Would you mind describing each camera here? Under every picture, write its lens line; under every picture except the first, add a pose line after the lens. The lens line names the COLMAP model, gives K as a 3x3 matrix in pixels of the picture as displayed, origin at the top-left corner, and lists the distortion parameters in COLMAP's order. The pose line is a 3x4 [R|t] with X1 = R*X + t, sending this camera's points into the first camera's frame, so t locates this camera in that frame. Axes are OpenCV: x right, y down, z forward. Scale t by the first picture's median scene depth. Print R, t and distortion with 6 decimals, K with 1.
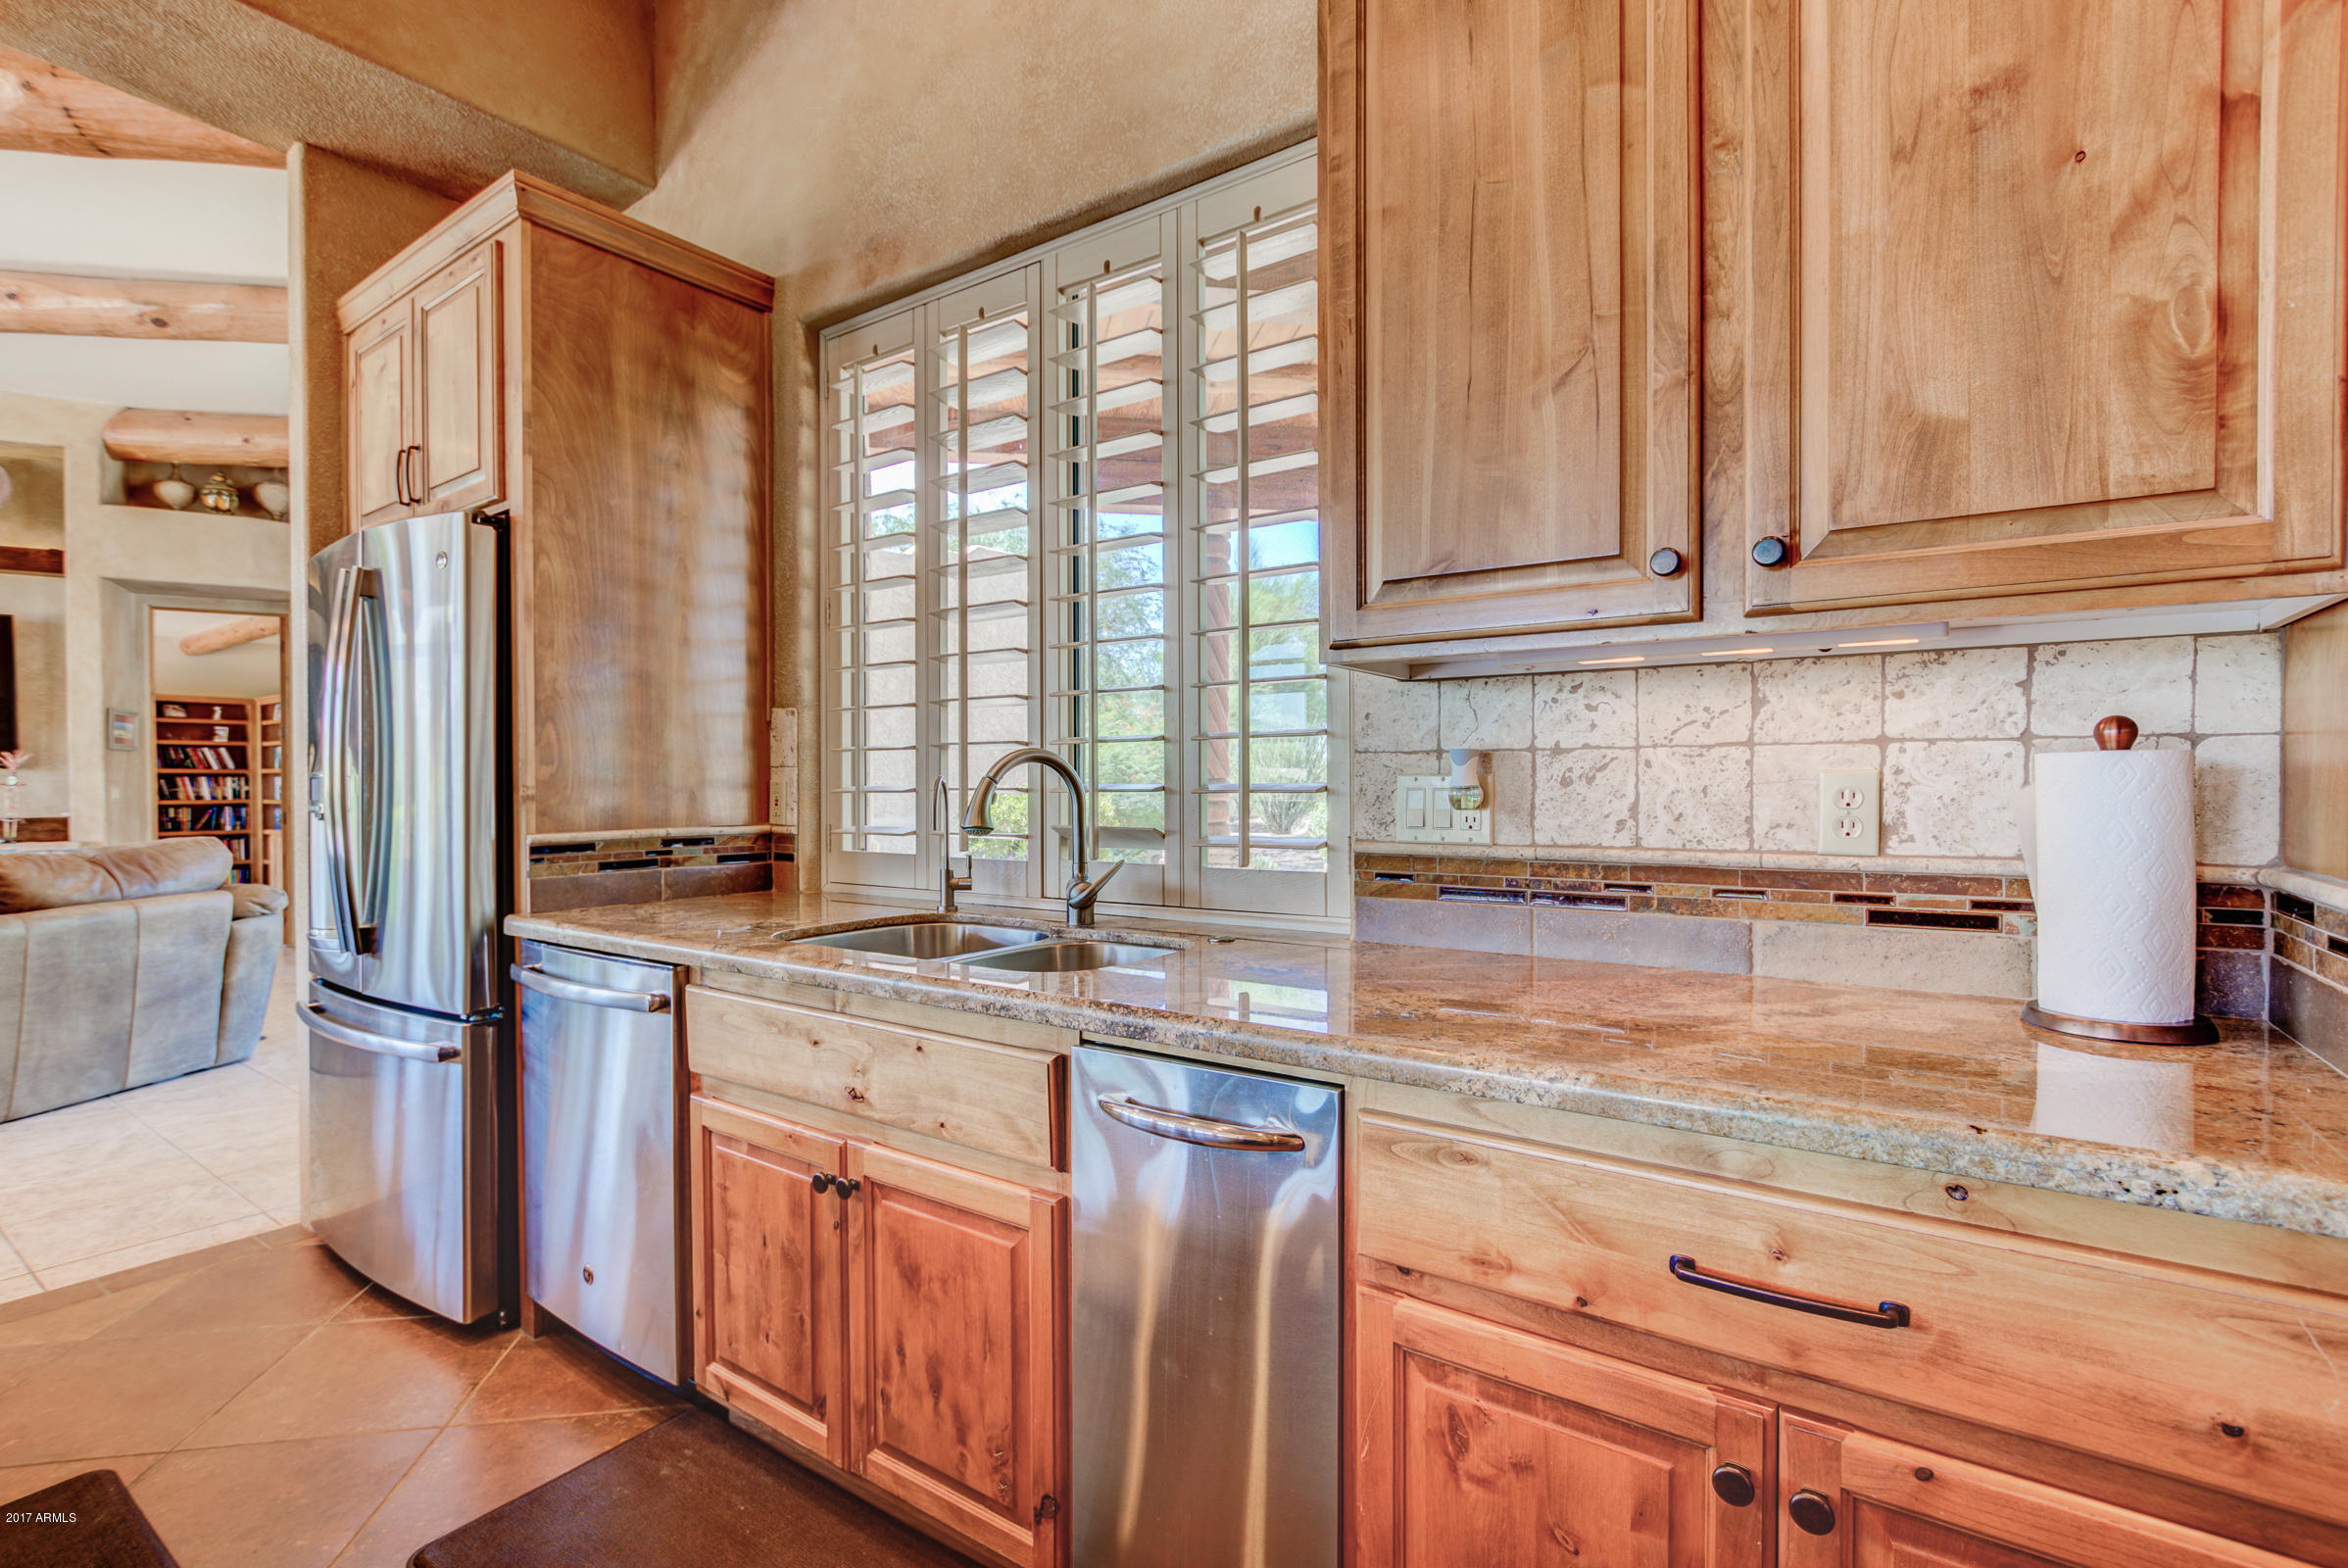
lens RADIAL K [[1076.4, 0, 1171.7], [0, 1076.4, 795.5], [0, 0, 1]] dist [-0.005501, 0.001177]
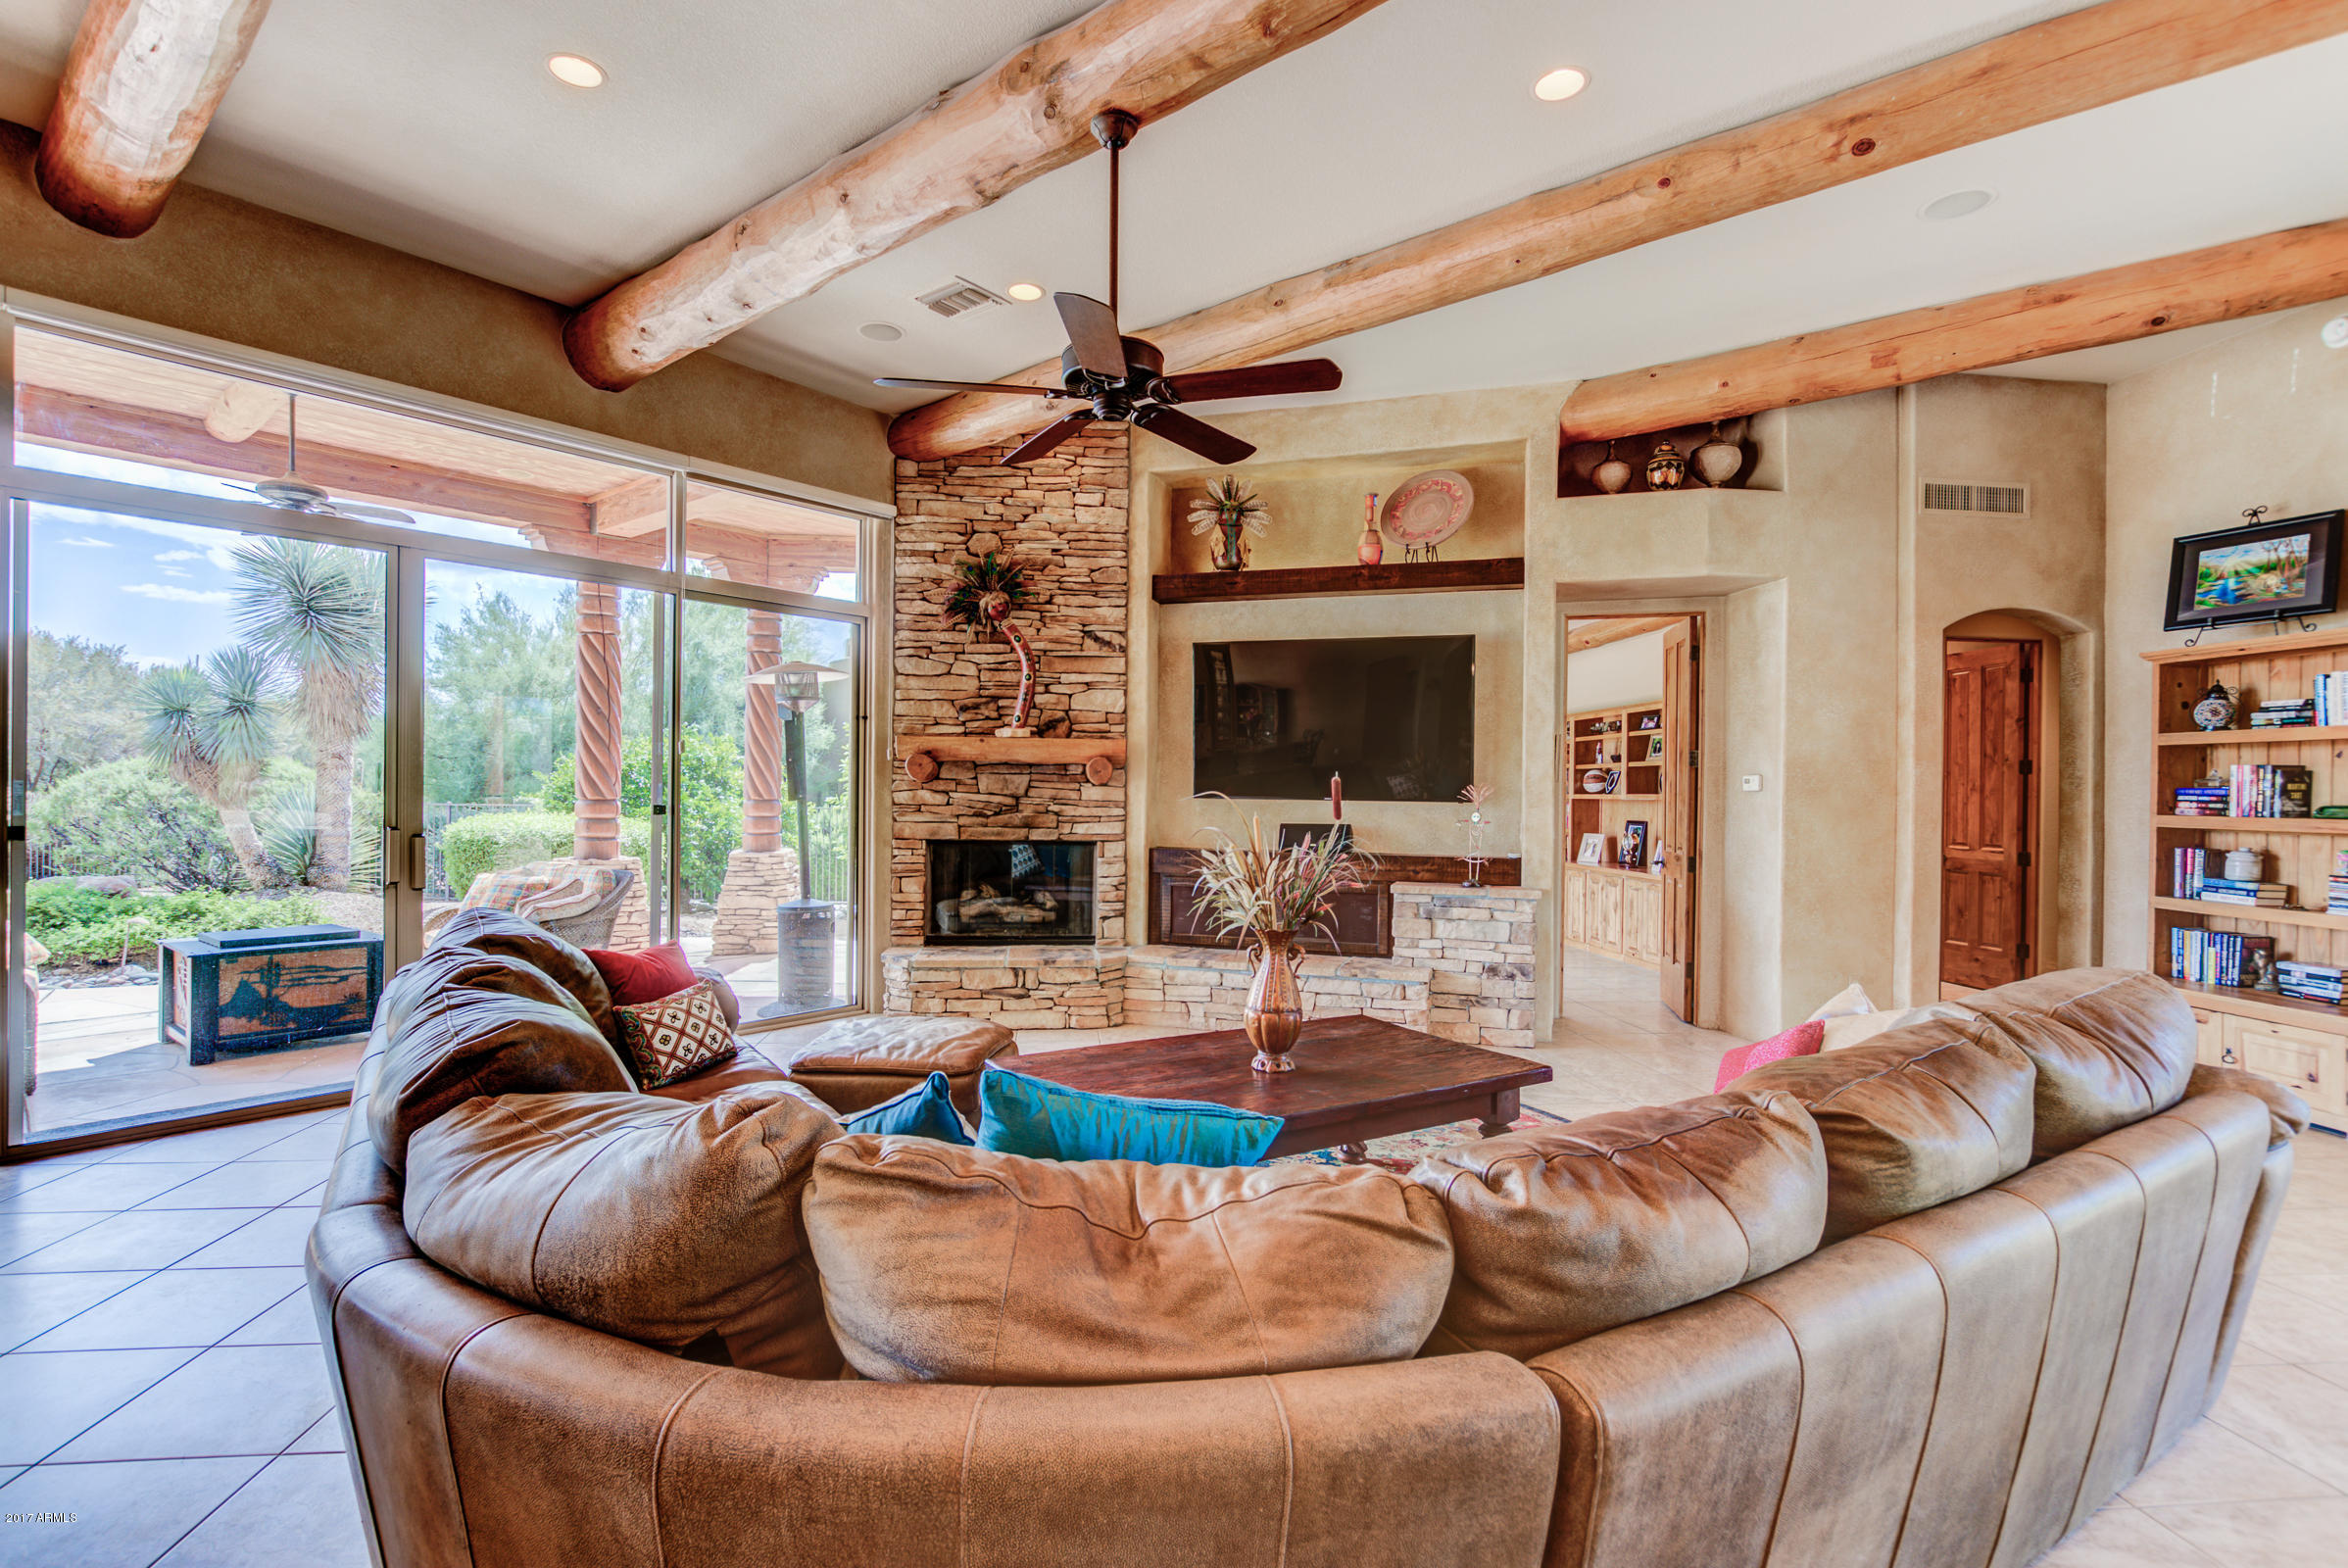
lens RADIAL K [[1086.3, 0, 1156.0], [0, 1086.3, 797.7], [0, 0, 1]] dist [-0.014275, 0.001273]
pose [[0.654949, 0.017077, -0.755480, -3.019149], [-0.022280, 0.999746, 0.003283, -0.141892], [0.755344, 0.014682, 0.655164, 1.020975]]
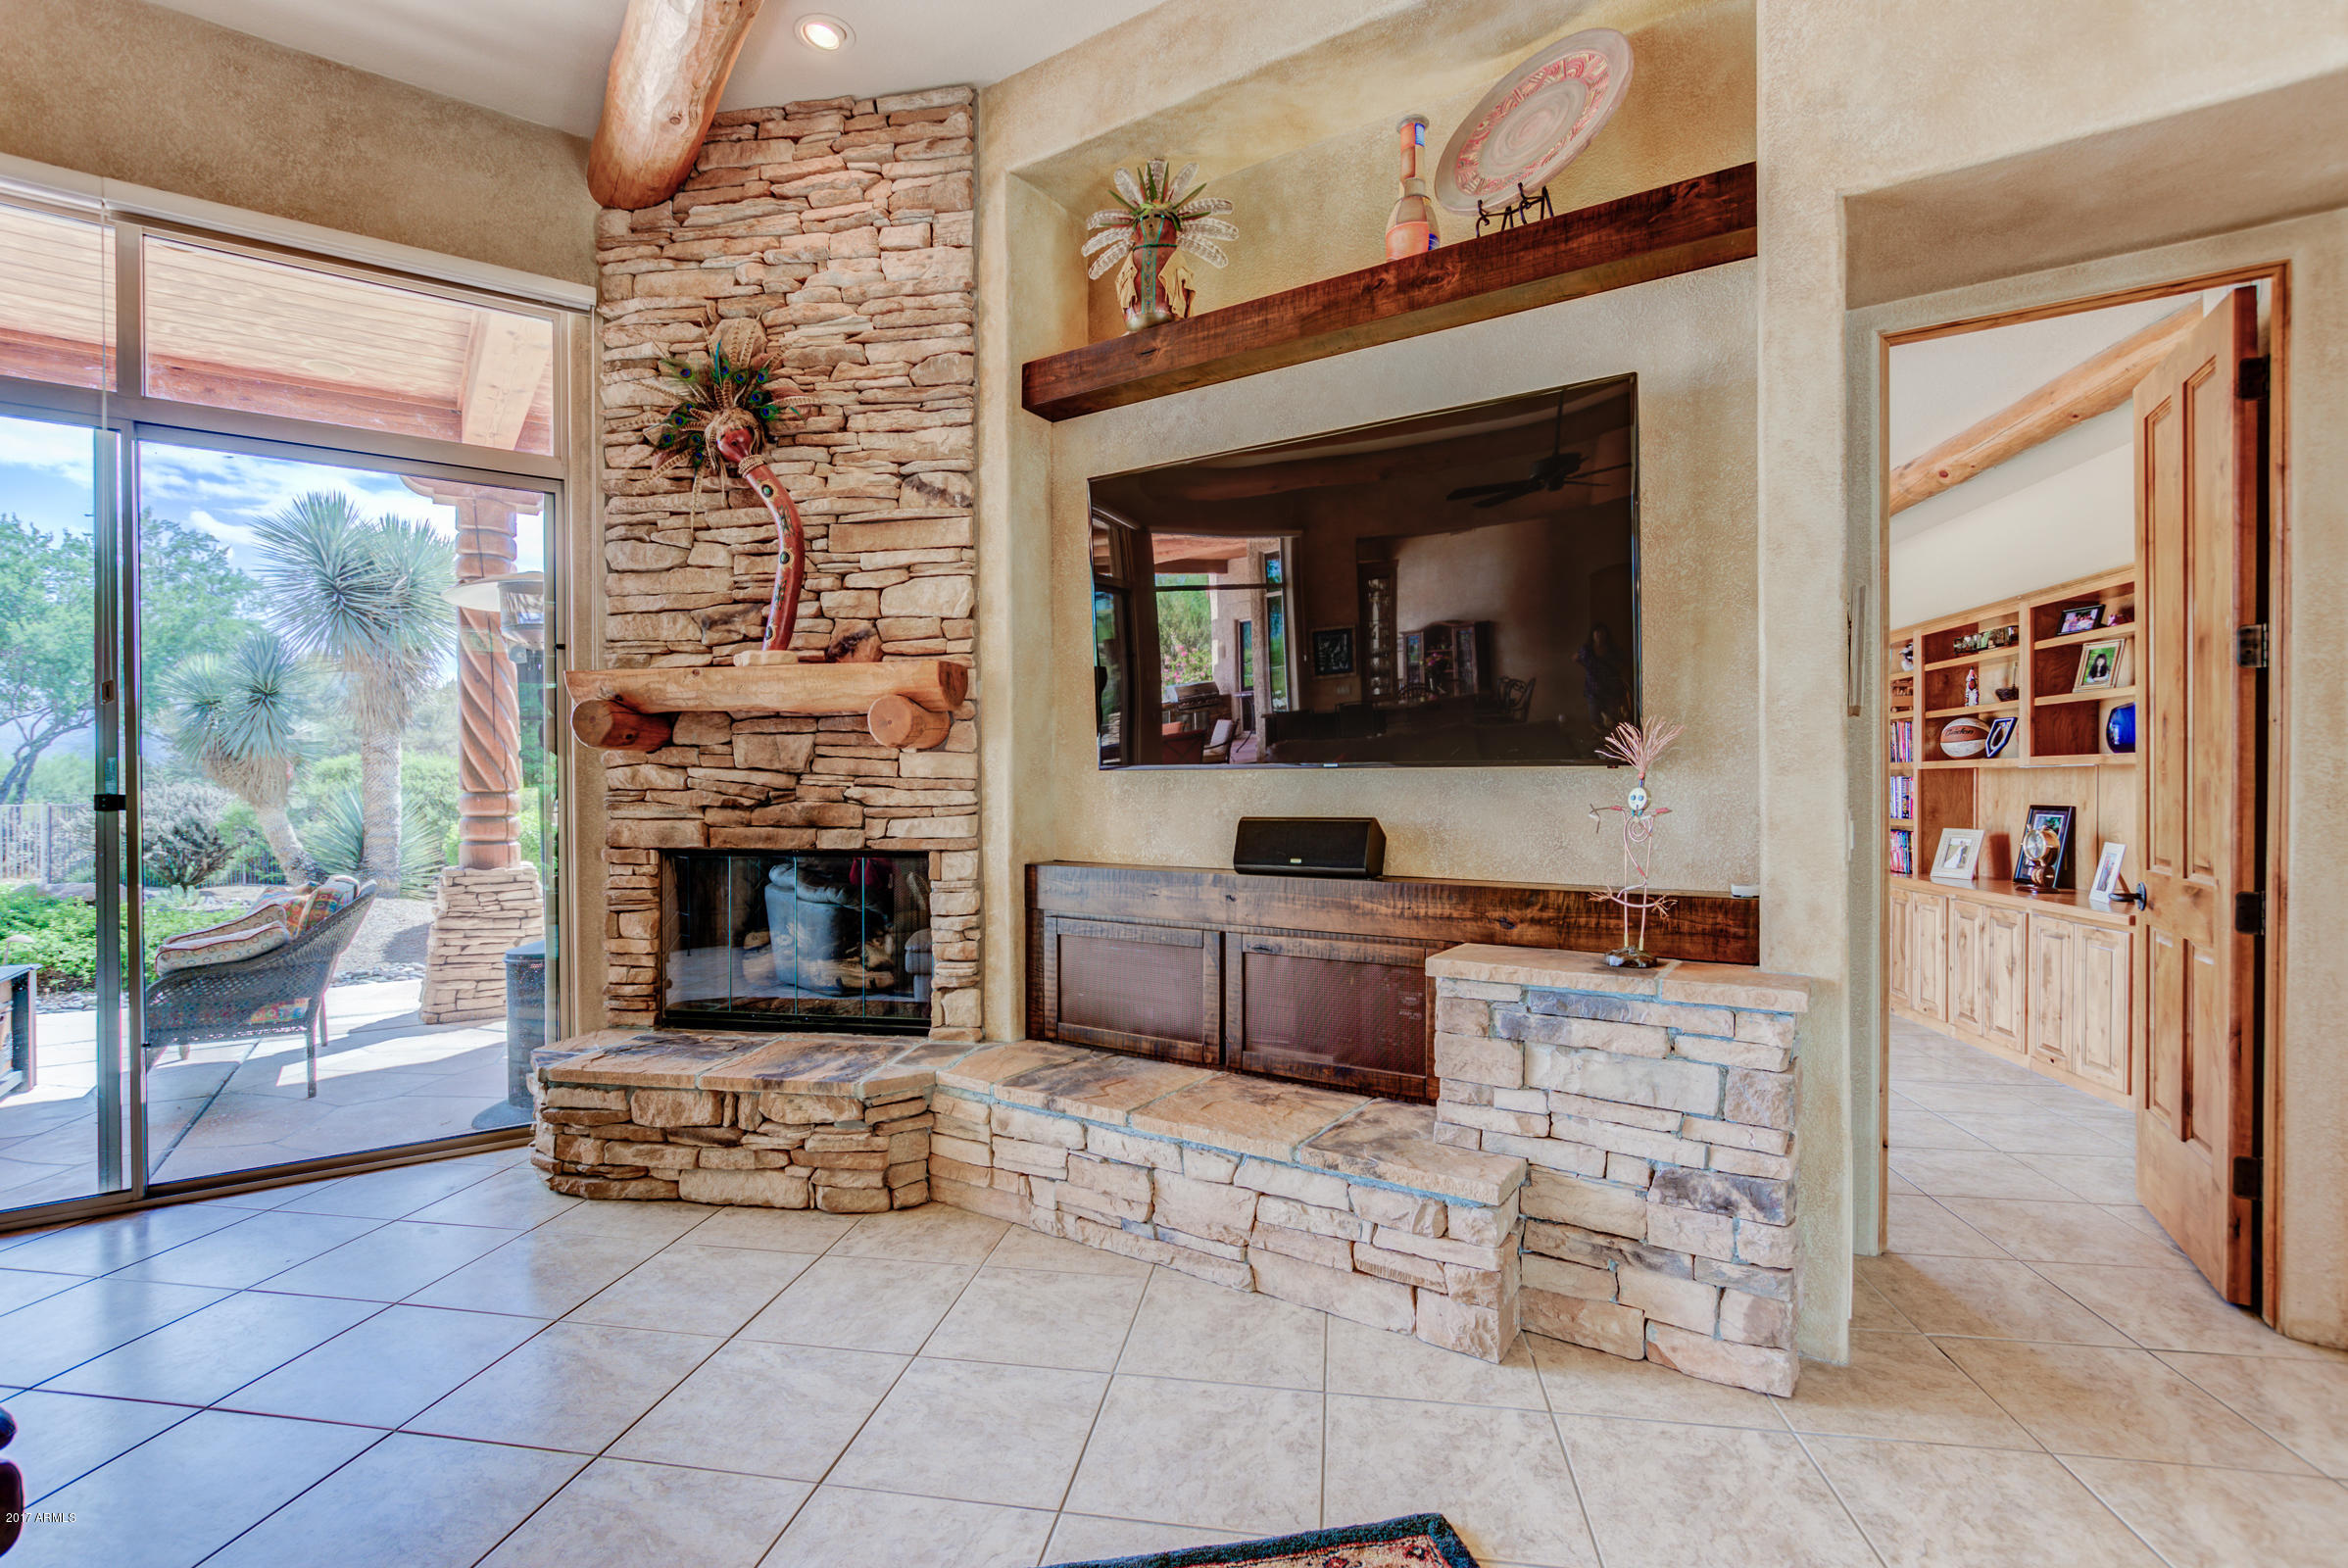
lens RADIAL K [[1072.4, 0, 1162.6], [0, 1072.4, 793.1], [0, 0, 1]] dist [-0.010228, -0.000080]
pose [[0.439922, 0.011275, -0.897965, -4.358002], [-0.006862, 0.999934, 0.009194, -0.092998], [0.898010, 0.002118, 0.439971, 3.633668]]
